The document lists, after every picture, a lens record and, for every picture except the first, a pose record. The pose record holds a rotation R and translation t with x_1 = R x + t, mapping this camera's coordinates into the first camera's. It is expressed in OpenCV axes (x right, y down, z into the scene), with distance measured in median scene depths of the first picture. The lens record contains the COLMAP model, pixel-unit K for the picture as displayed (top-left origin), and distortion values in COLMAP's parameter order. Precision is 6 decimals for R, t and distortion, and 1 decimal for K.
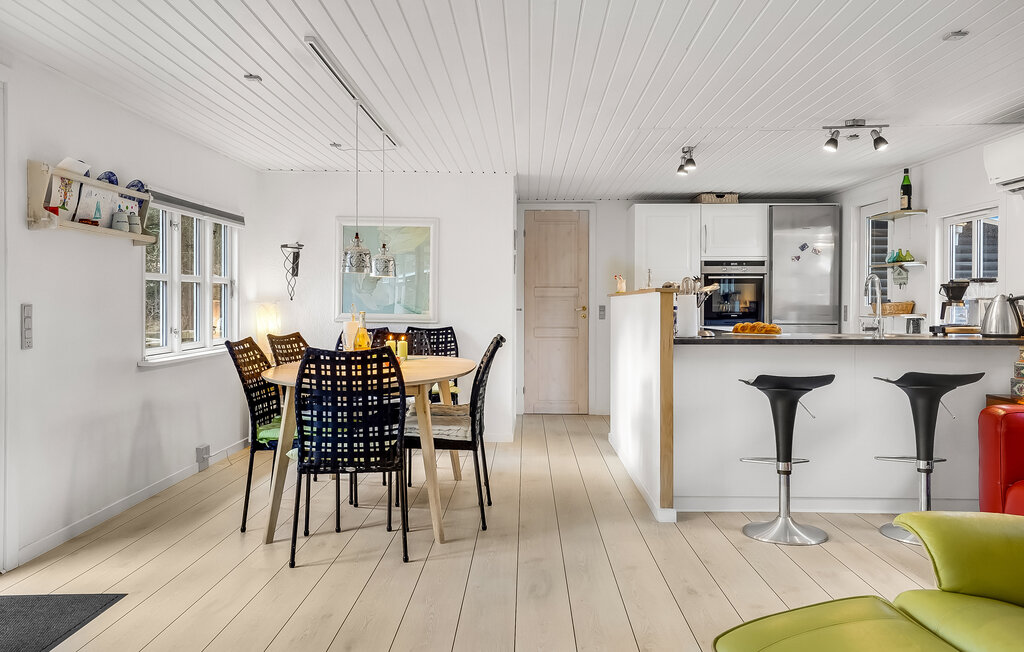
lens RADIAL K [[769.4, 0, 519.0], [0, 769.4, 312.9], [0, 0, 1]] dist [0.039246, -0.003605]
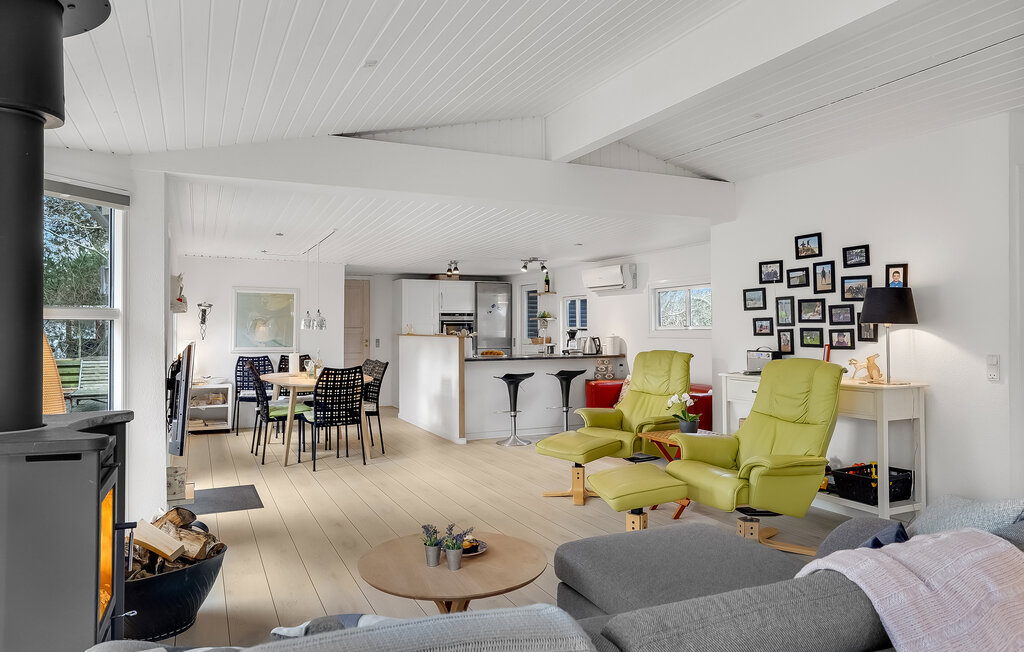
lens RADIAL K [[659.6, 0, 510.8], [0, 659.6, 325.3], [0, 0, 1]] dist [0.007547, 0.000680]
pose [[0.895768, -0.002242, 0.444515, -0.443181], [0.009489, 0.999856, -0.014078, -0.029449], [-0.444420, 0.016828, 0.895661, -0.623676]]
